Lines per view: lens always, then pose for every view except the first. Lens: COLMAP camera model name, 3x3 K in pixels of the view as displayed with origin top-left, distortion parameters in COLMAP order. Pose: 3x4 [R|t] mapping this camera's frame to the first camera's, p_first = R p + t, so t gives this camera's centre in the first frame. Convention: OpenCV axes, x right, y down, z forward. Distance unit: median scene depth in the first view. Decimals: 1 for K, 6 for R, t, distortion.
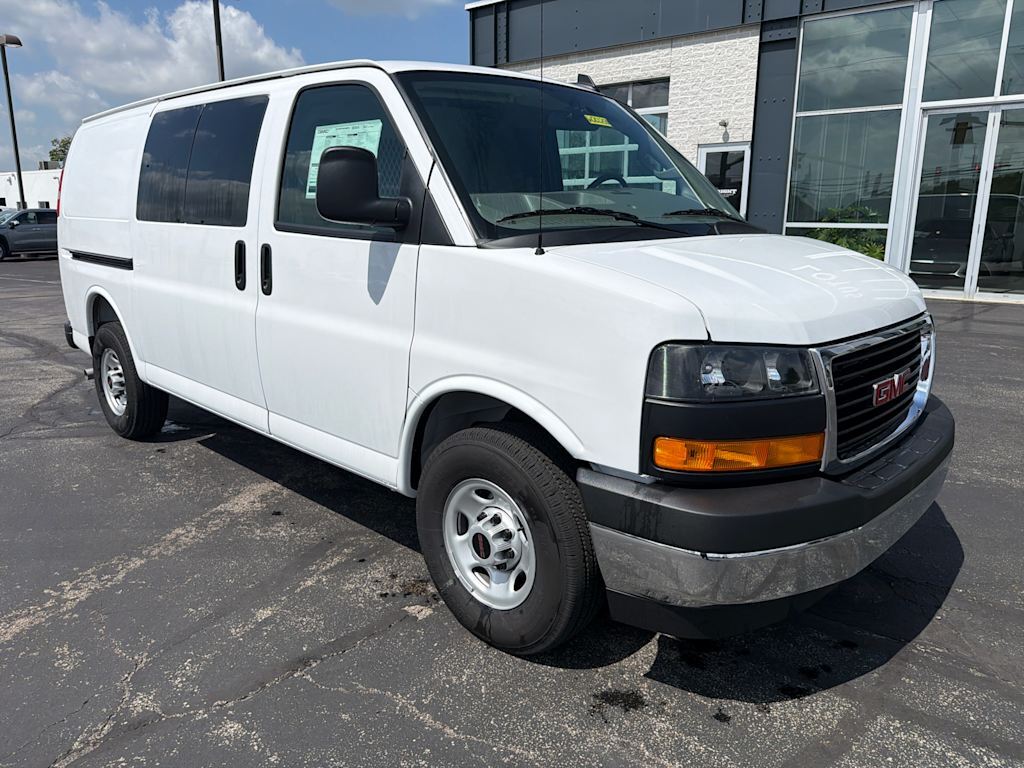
lens RADIAL K [[809.0, 0, 512.0], [0, 809.0, 384.0], [0, 0, 1]] dist [0.046228, -0.056376]
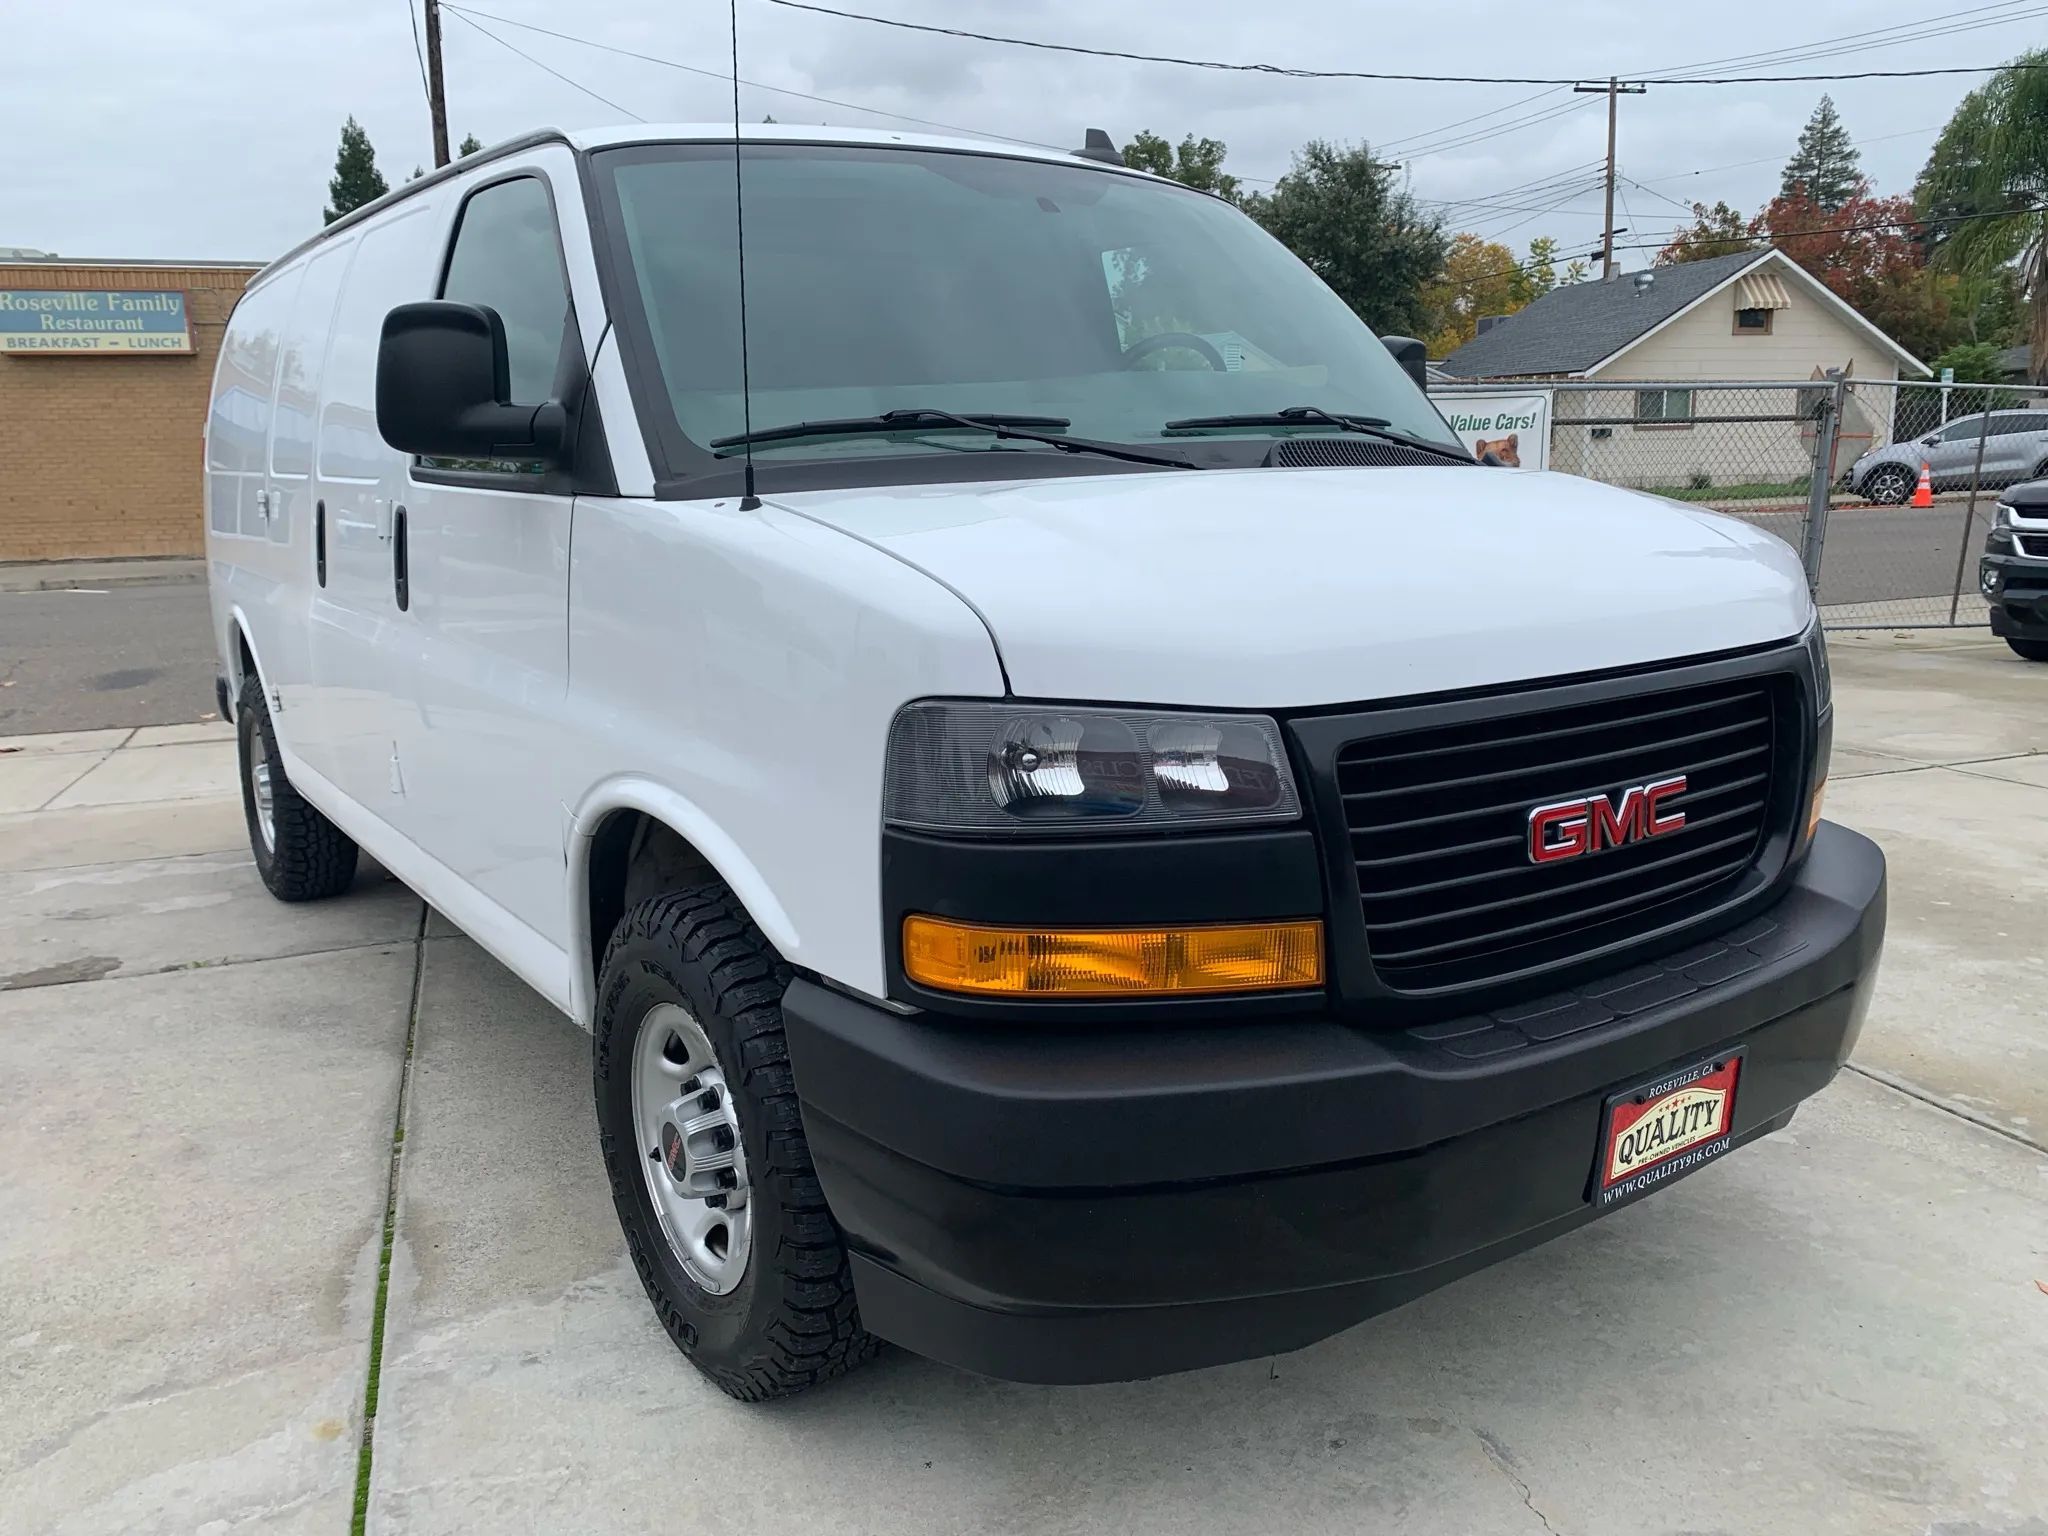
lens RADIAL K [[1617.9, 0, 1024.0], [0, 1617.9, 768.0], [0, 0, 1]] dist [0.046228, -0.056376]
pose [[0.981467, 0.015412, -0.191011, 0.340407], [-0.022402, 0.999154, -0.034491, 0.012831], [0.190317, 0.038131, 0.980982, 0.131389]]
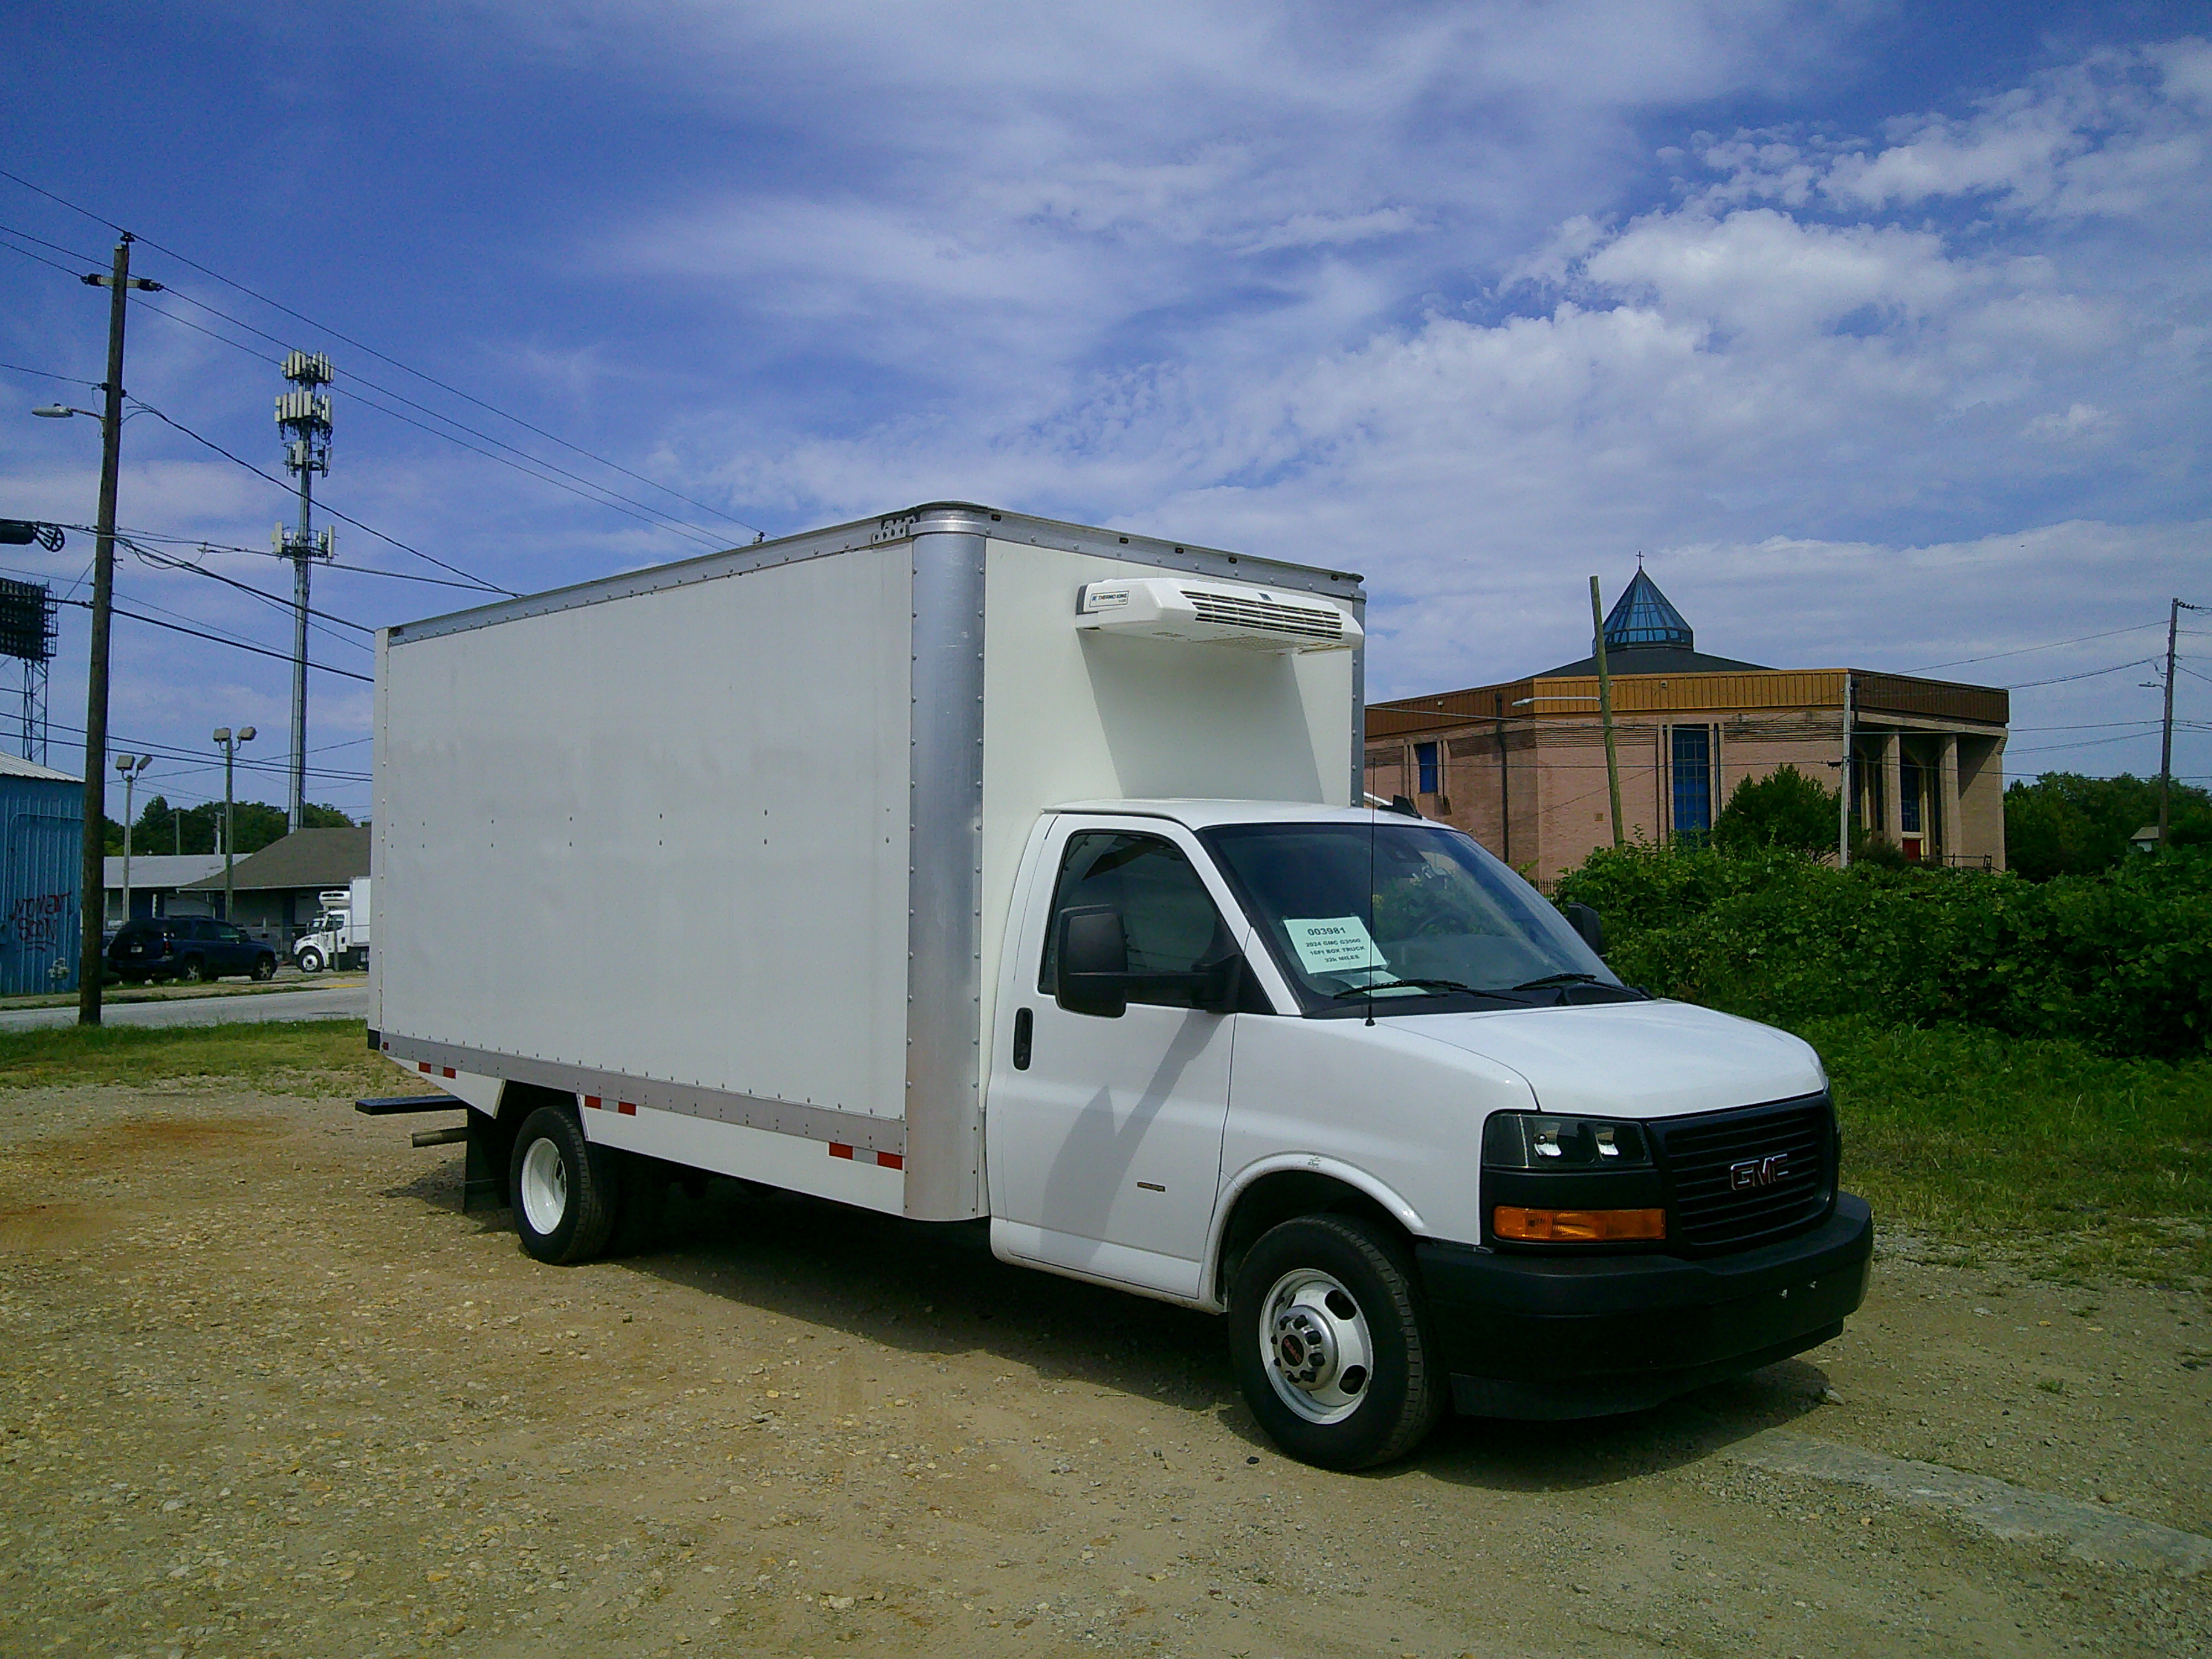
lens RADIAL K [[1747.5, 0, 1106.0], [0, 1747.5, 829.5], [0, 0, 1]] dist [0.046228, -0.056376]
pose [[0.998332, -0.002178, -0.057698, -0.153554], [-0.012530, 0.967304, -0.253311, 0.144754], [0.056363, 0.253611, 0.965663, -1.071095]]
